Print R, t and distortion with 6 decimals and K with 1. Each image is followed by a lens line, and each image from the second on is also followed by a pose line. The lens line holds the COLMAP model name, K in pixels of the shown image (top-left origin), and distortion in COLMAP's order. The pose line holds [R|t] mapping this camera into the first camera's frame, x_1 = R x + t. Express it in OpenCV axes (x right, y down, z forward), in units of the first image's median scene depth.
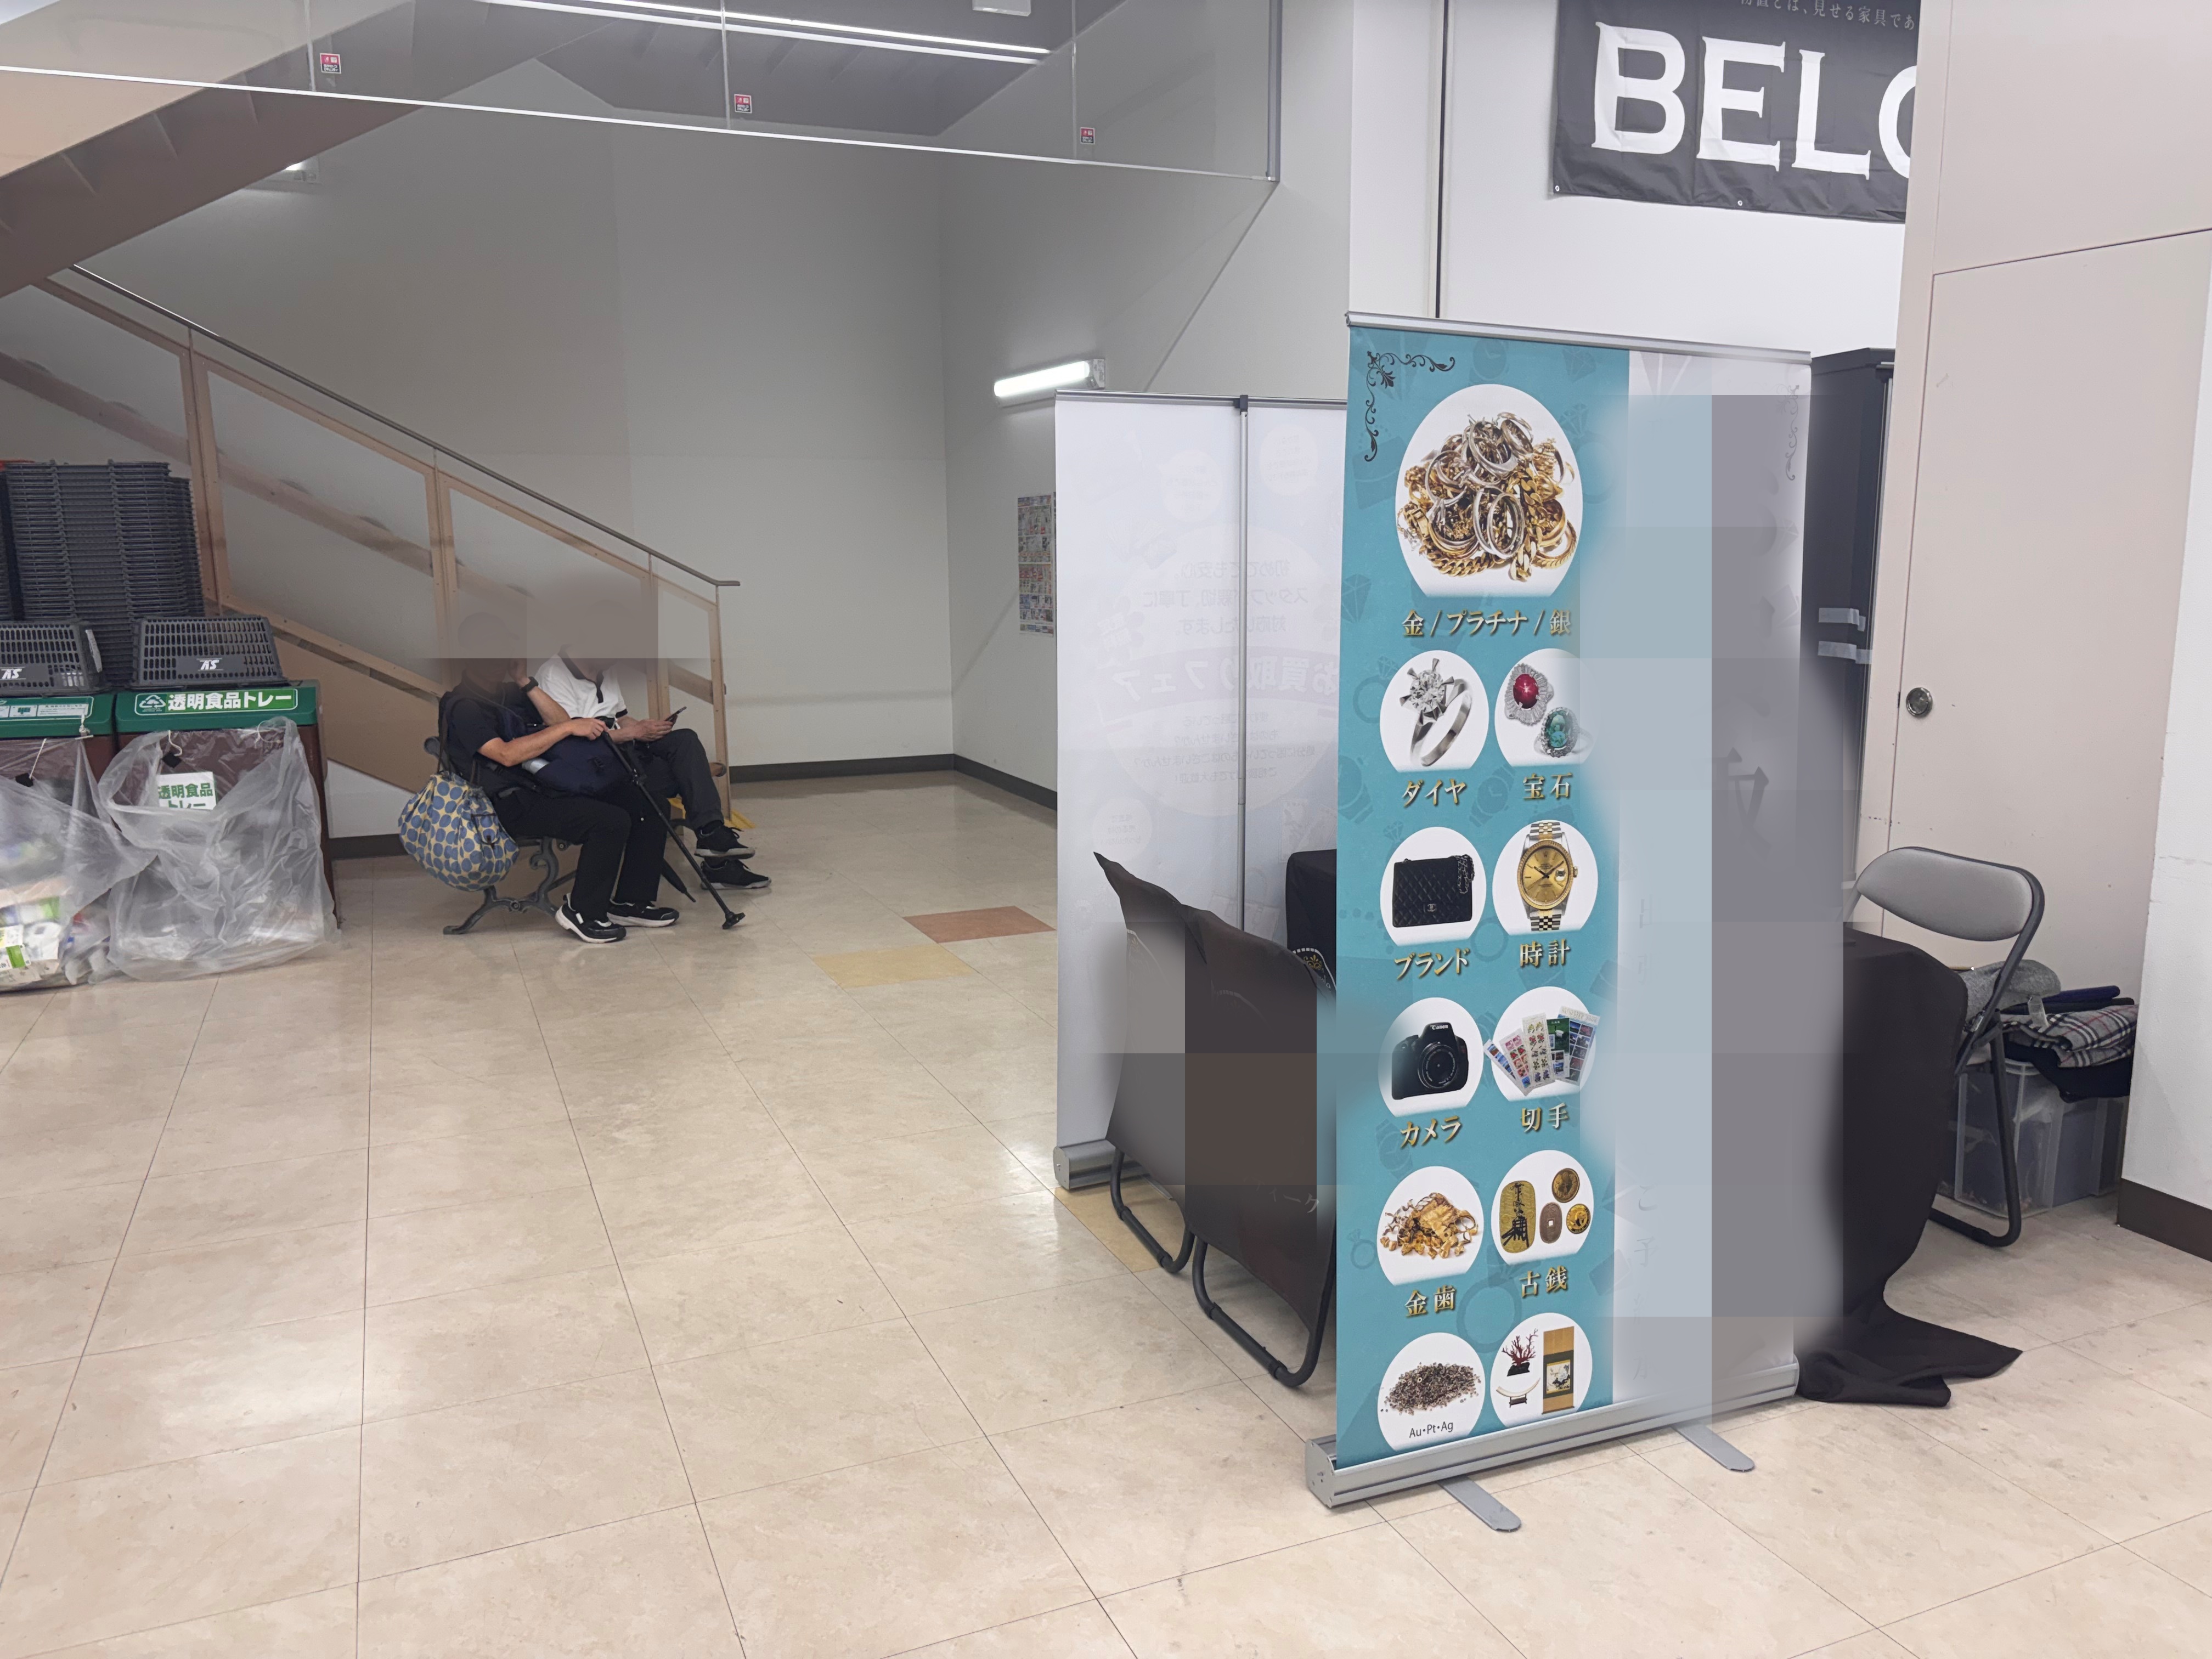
lens RADIAL K [[1691.8, 0, 1126.1], [0, 1691.8, 828.7], [0, 0, 1]] dist [0.017101, -0.004492]
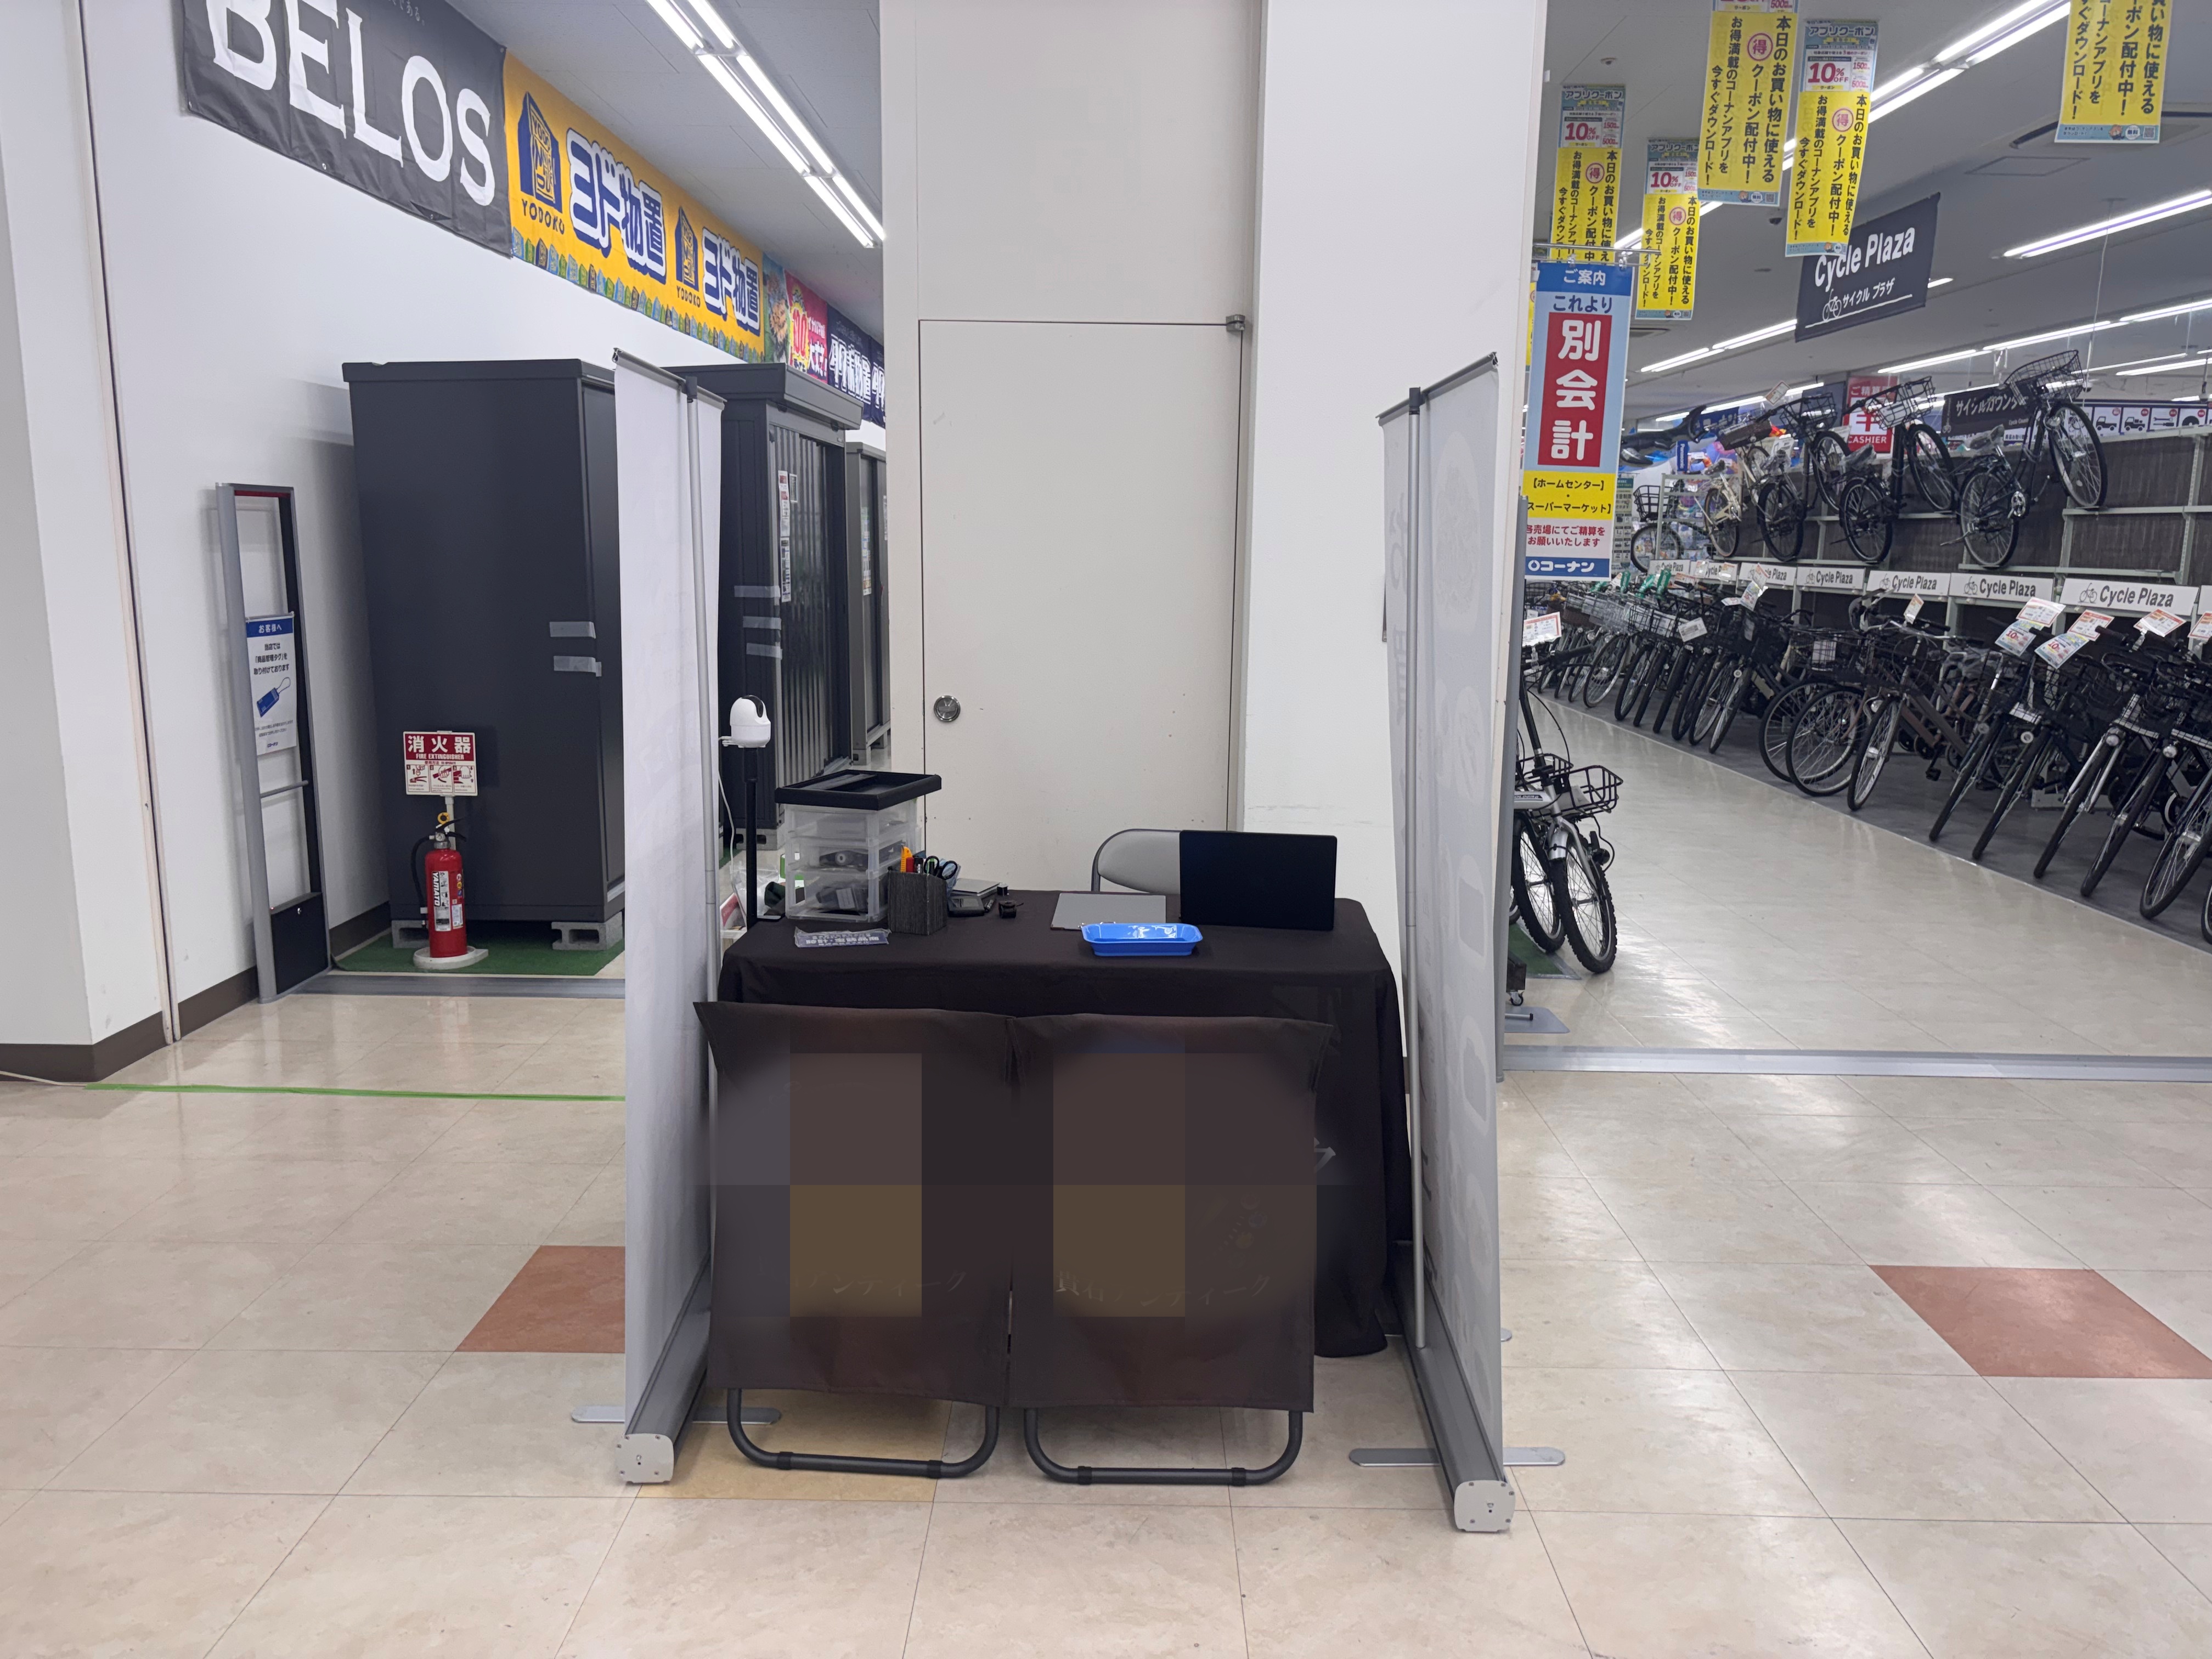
lens RADIAL K [[1691.8, 0, 1126.1], [0, 1691.8, 828.7], [0, 0, 1]] dist [0.017101, -0.004492]
pose [[0.398303, -0.147053, 0.905390, -0.405007], [0.141399, 0.985110, 0.097796, -0.071820], [-0.906290, 0.089068, 0.413165, 0.361954]]
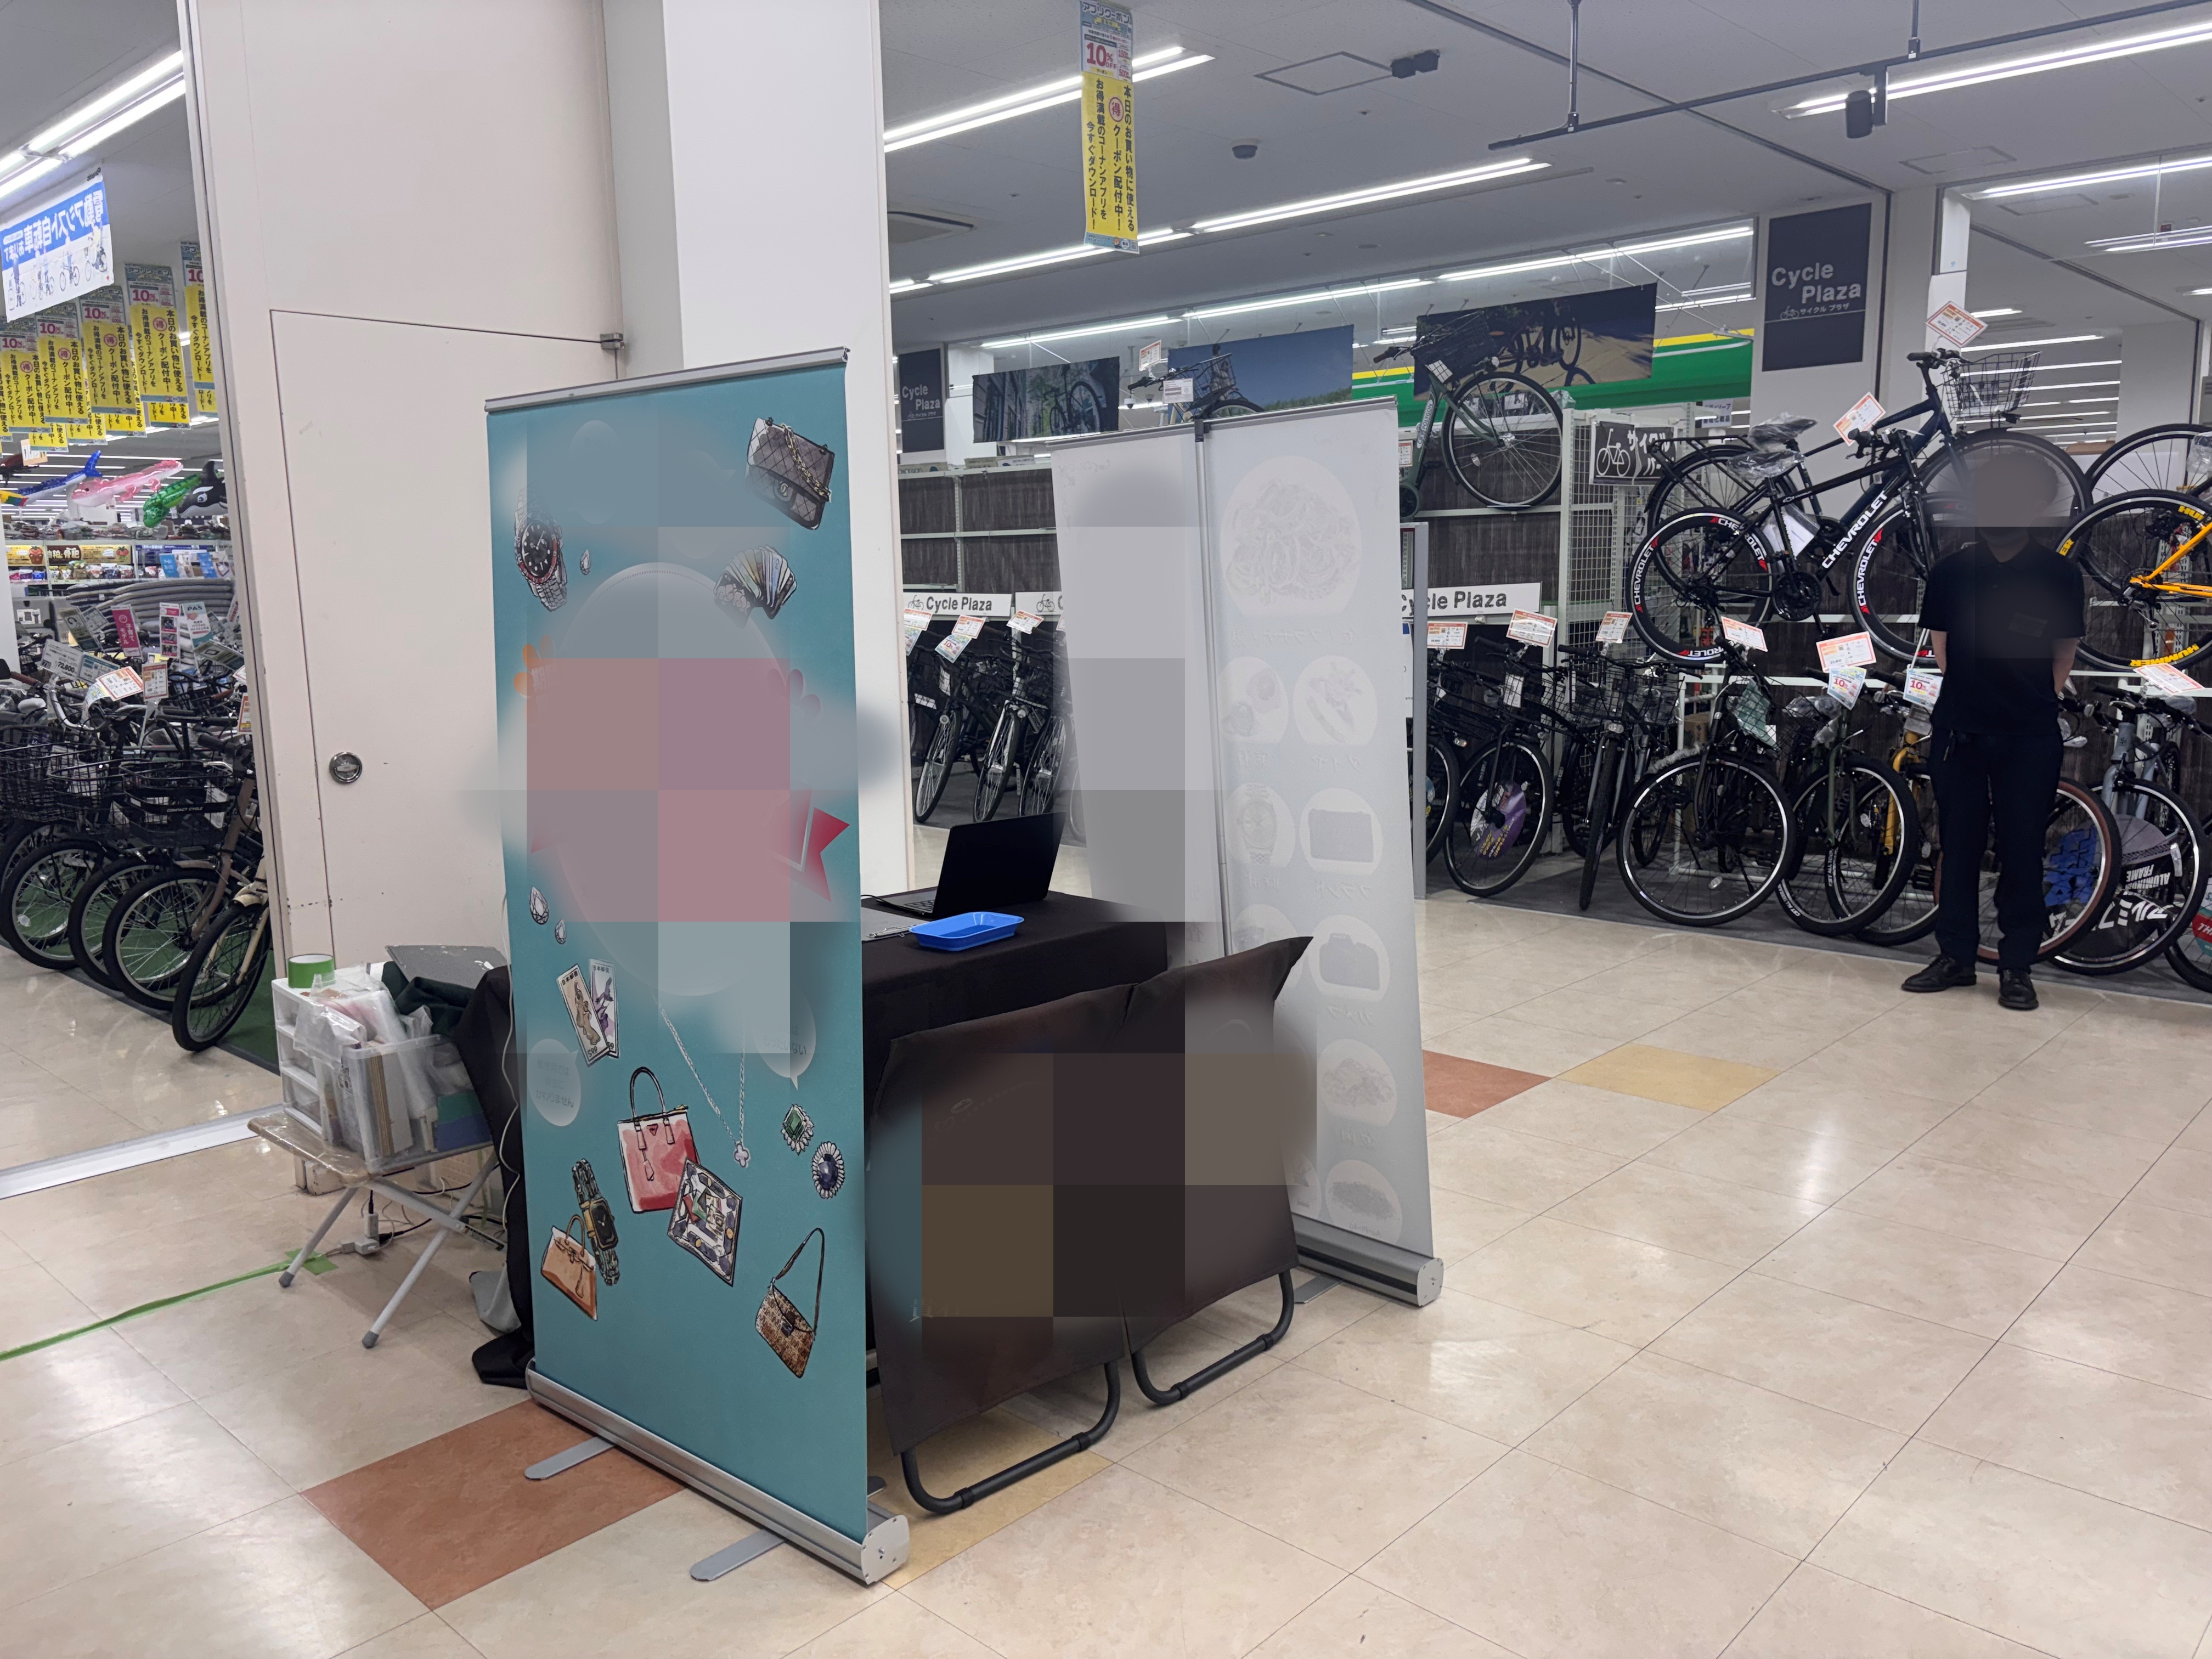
lens RADIAL K [[1674.5, 0, 1106.0], [0, 1674.5, 829.5], [0, 0, 1]] dist [0.039145, -0.001537]
pose [[-0.396052, -0.127982, 0.909265, -0.450995], [0.181227, 0.959866, 0.214042, -0.135643], [-0.900166, 0.249555, -0.356963, 0.783533]]
